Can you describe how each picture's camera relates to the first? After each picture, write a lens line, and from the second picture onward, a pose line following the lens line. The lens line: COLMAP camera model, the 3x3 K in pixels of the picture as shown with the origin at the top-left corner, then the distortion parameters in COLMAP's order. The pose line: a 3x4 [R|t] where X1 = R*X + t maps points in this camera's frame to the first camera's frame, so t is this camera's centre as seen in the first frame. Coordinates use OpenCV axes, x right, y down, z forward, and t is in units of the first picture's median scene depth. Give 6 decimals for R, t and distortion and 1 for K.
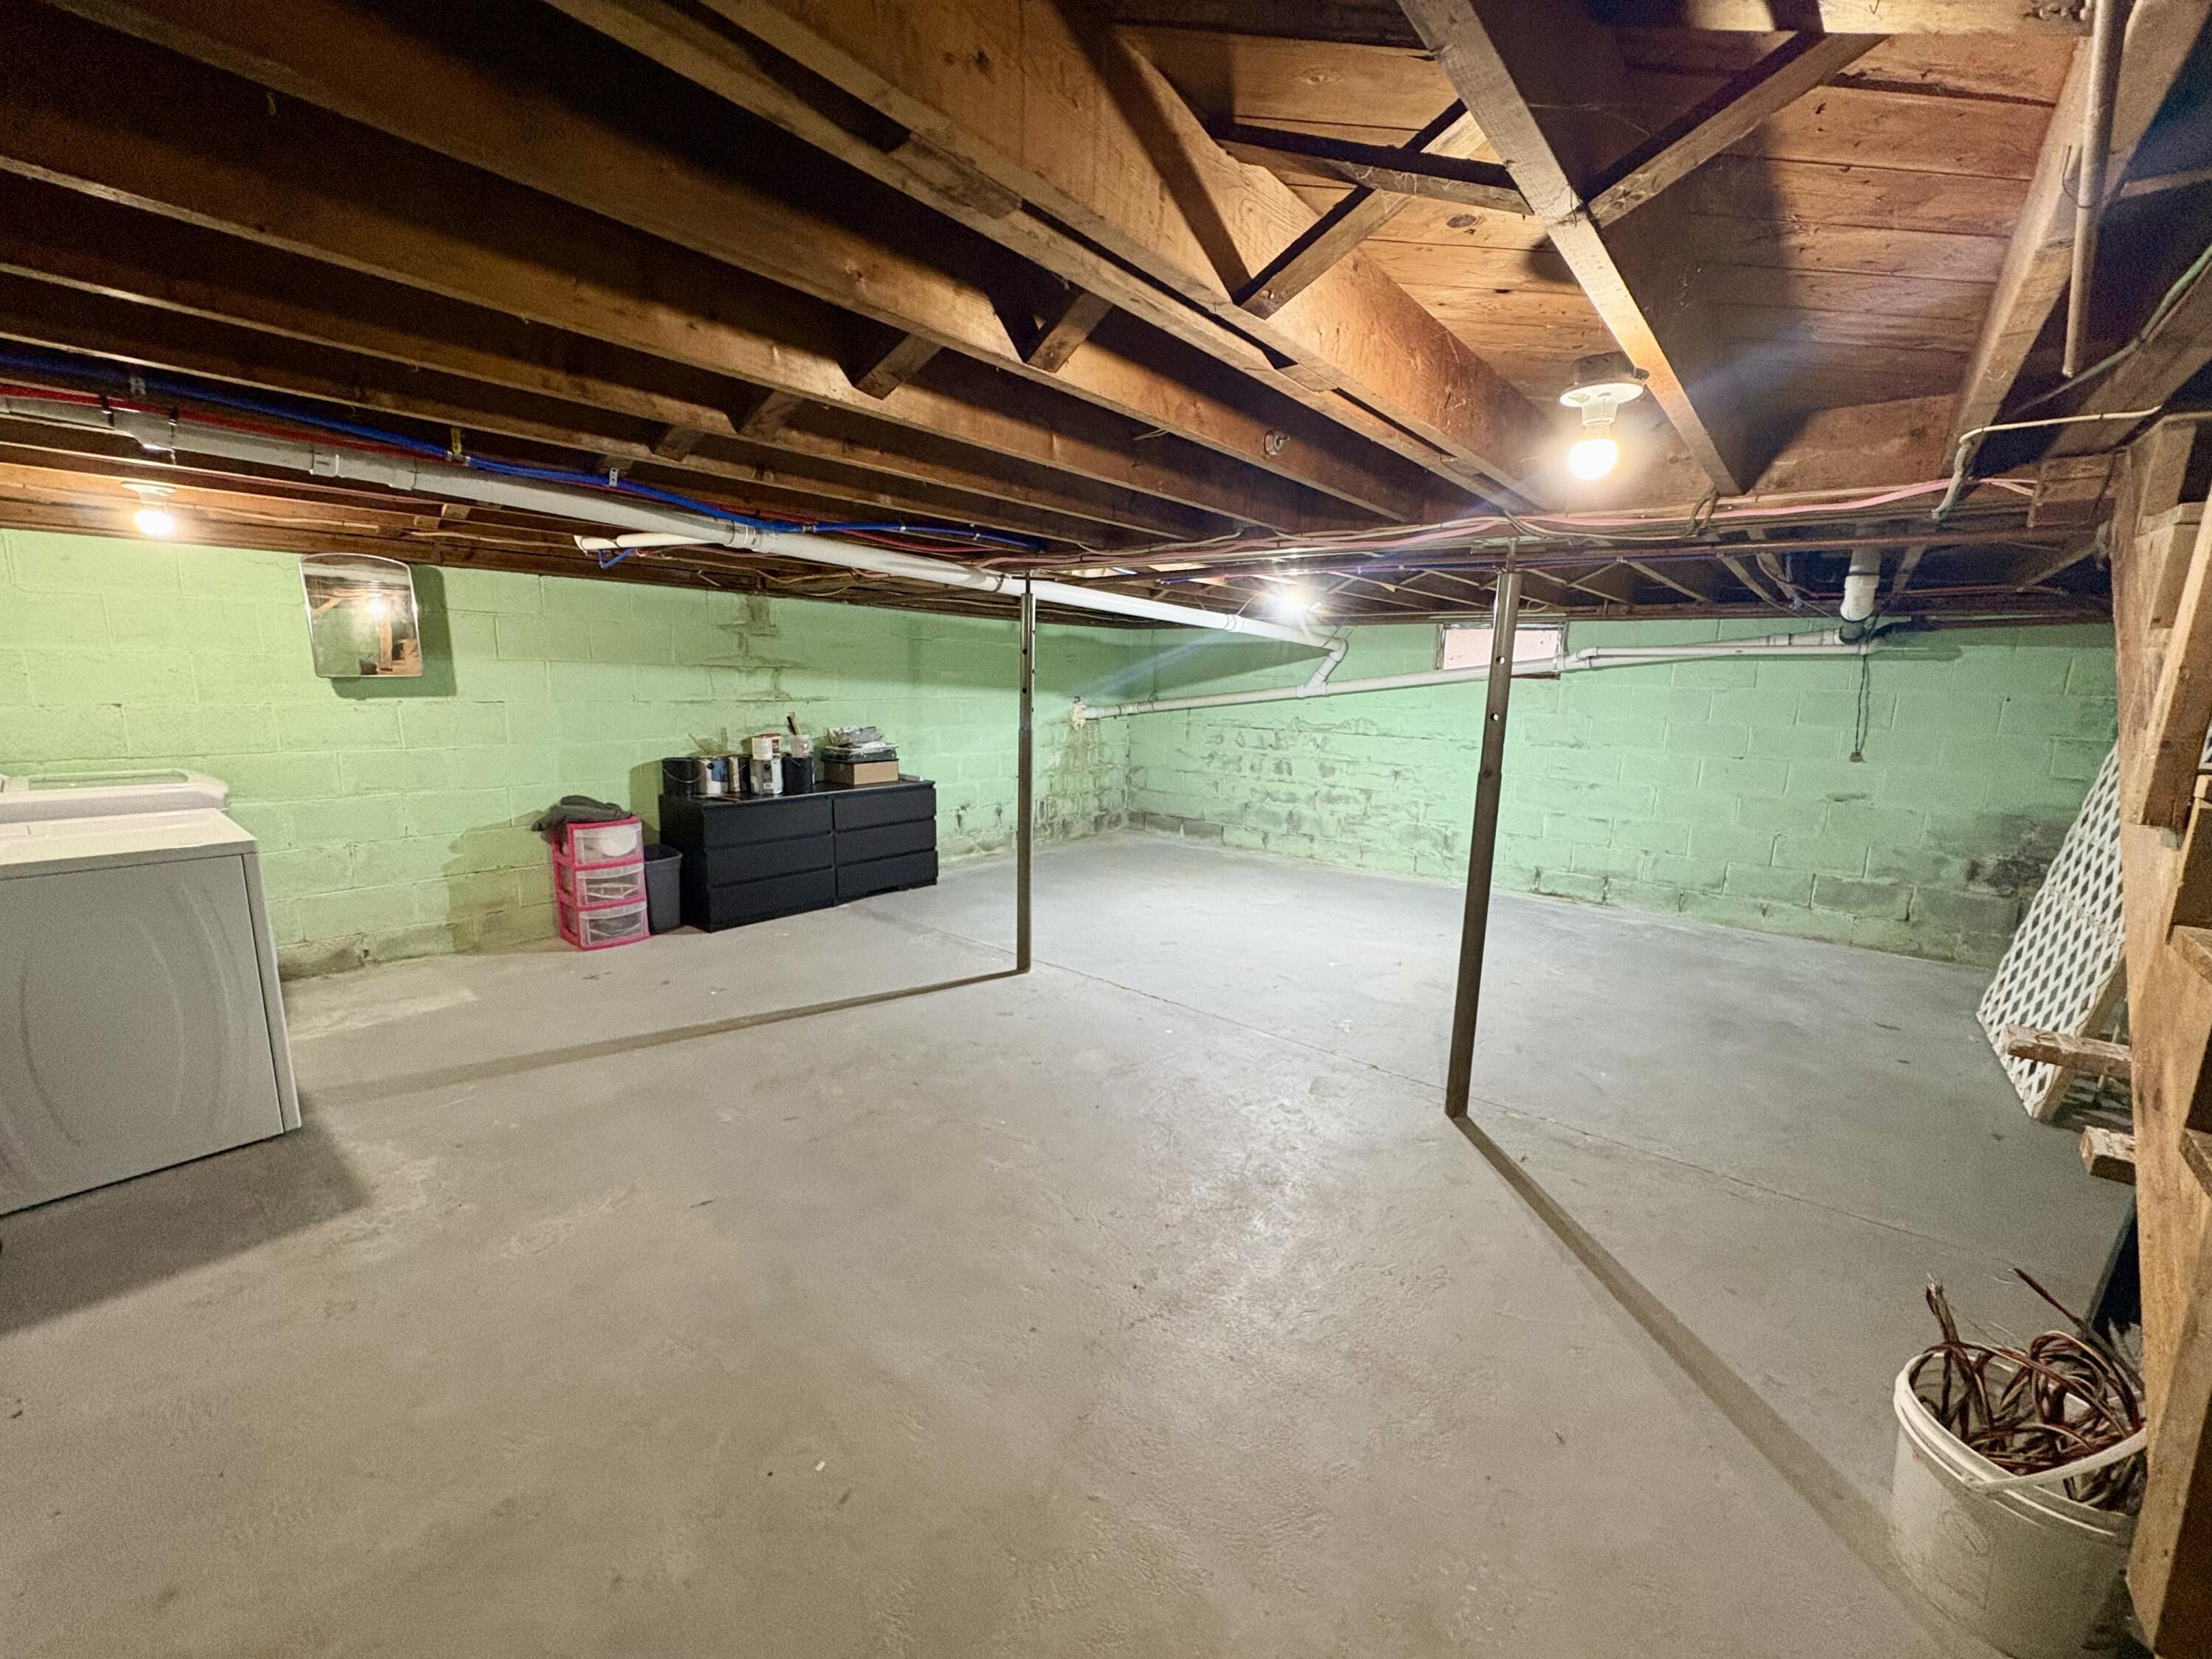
lens RADIAL K [[882.5, 0, 1109.0], [0, 882.5, 835.7], [0, 0, 1]] dist [-0.000349, 0.000680]
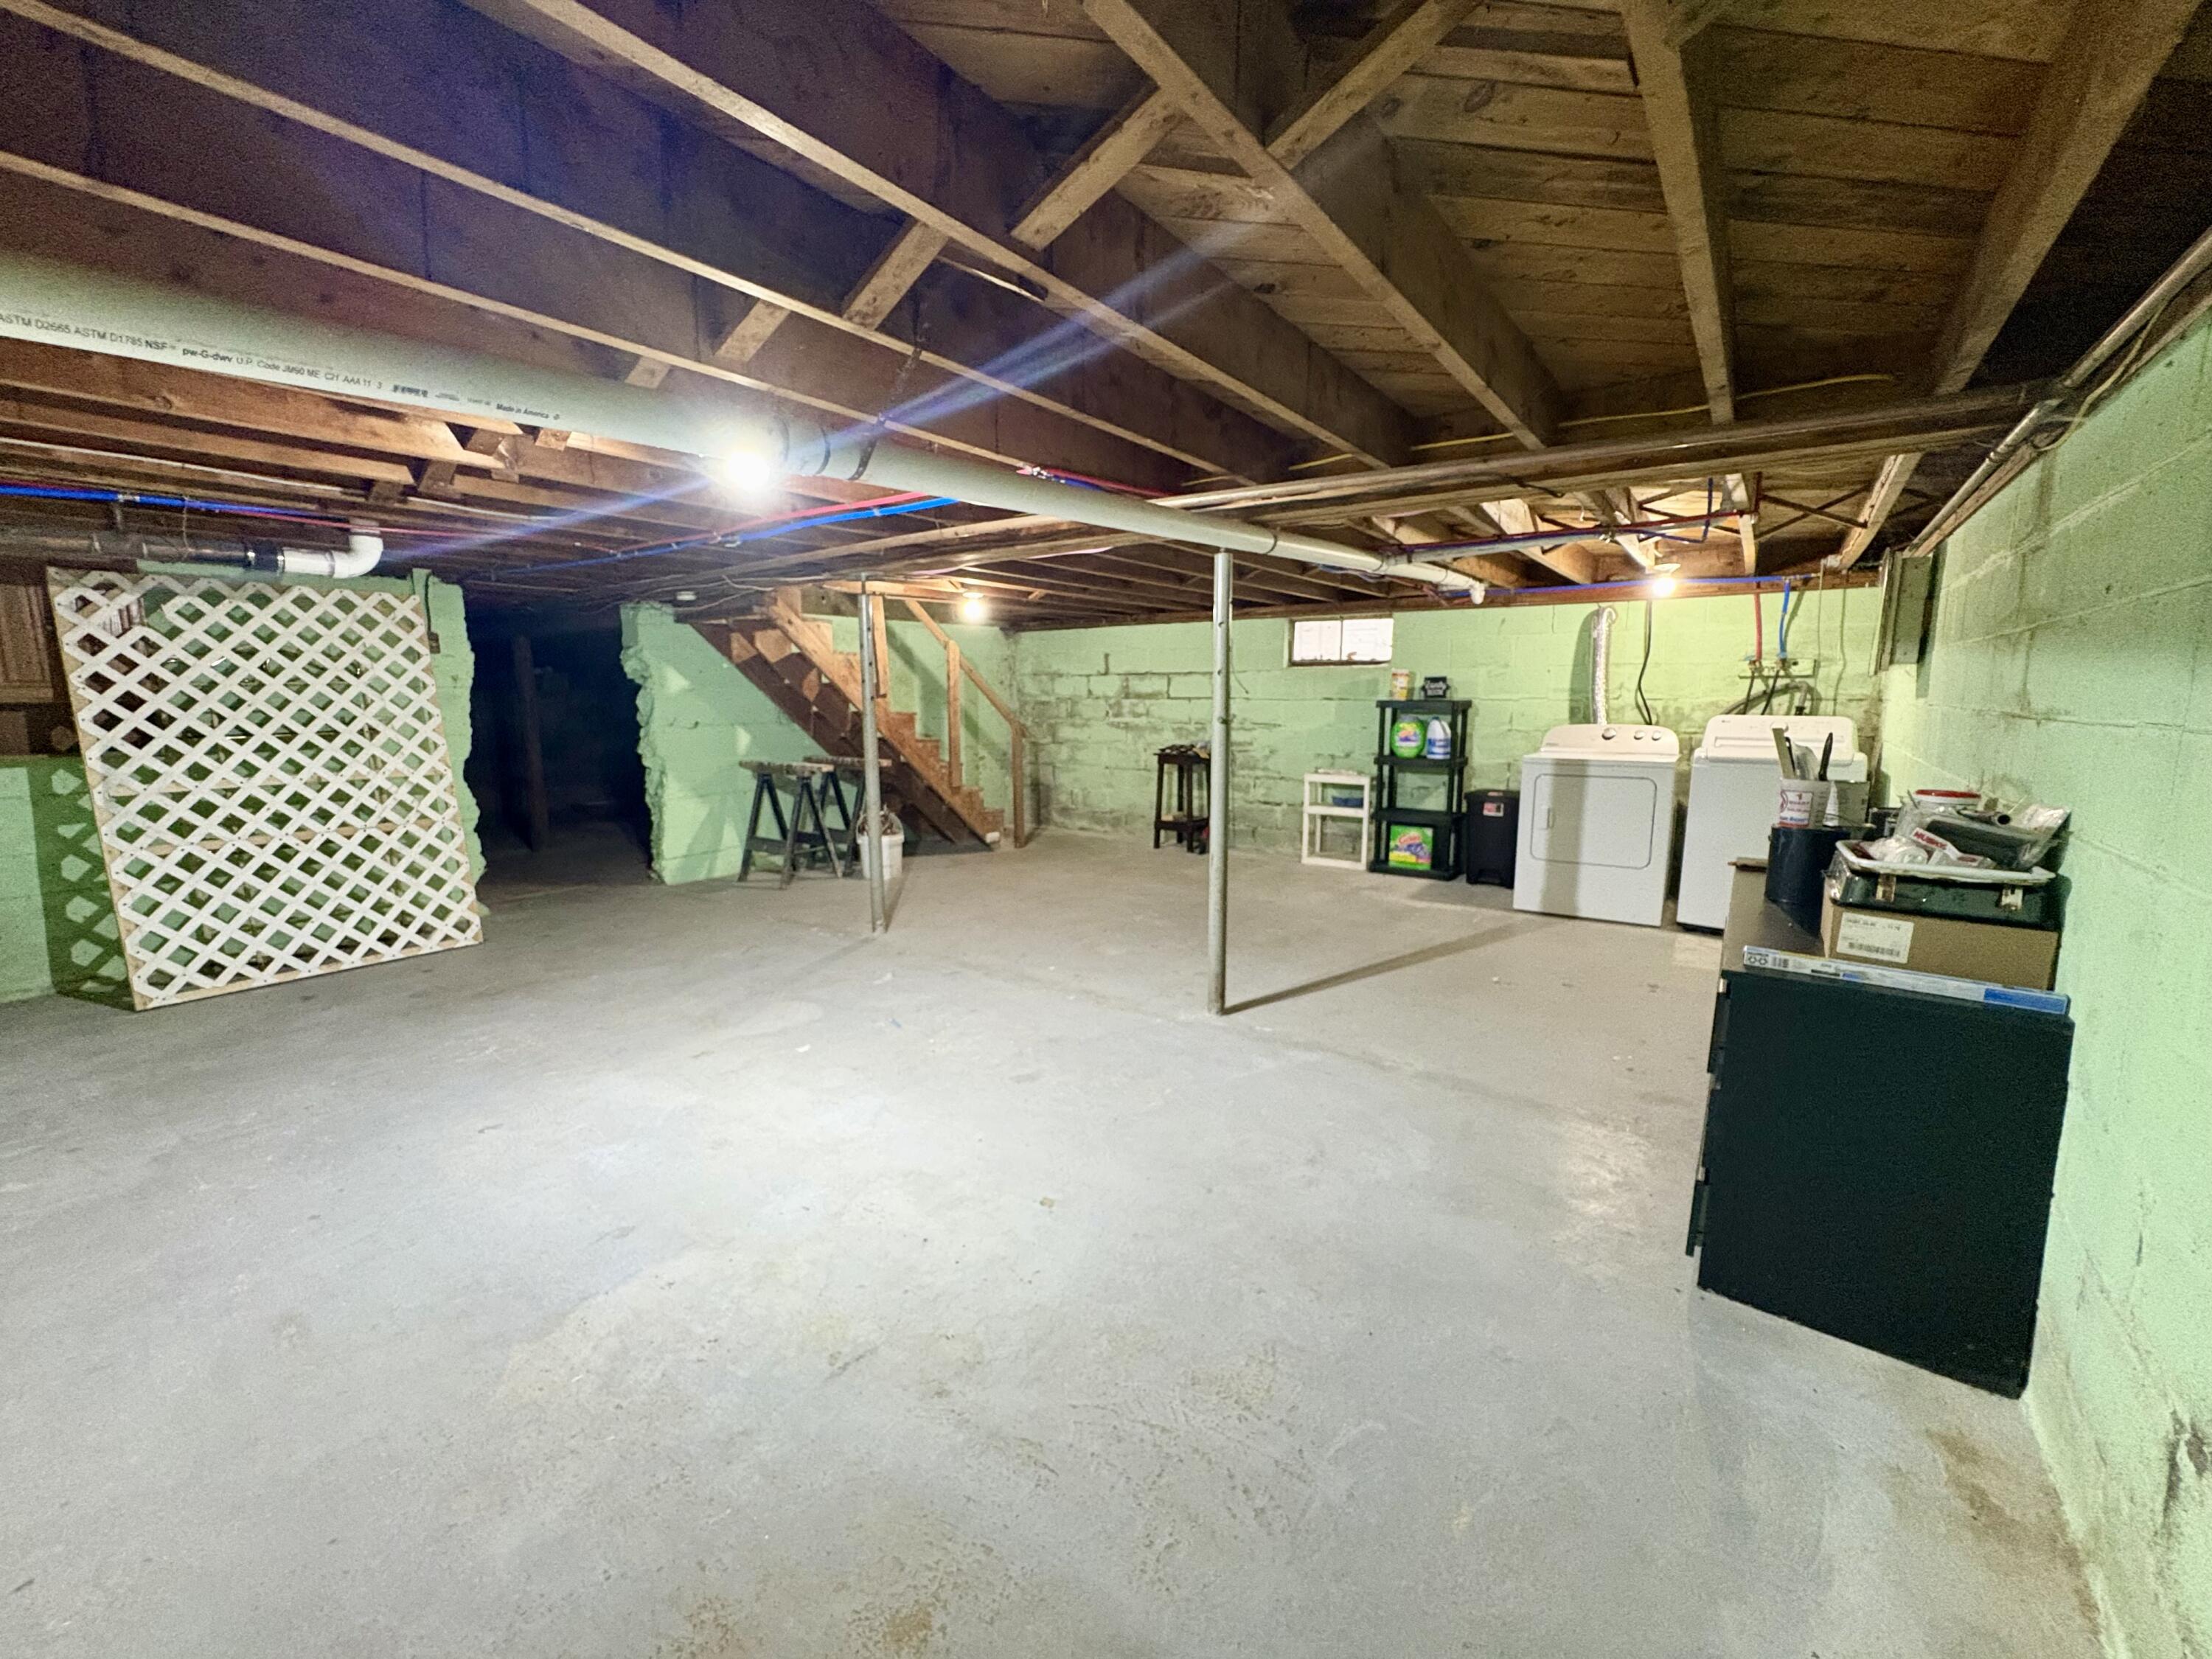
lens RADIAL K [[882.5, 0, 1103.9], [0, 882.5, 835.0], [0, 0, 1]] dist [-0.000349, 0.000680]
pose [[-0.998362, -0.012827, -0.055756, 0.059188], [-0.030602, 0.943142, 0.330979, -0.286860], [0.048340, 0.332143, -0.941990, 1.797017]]
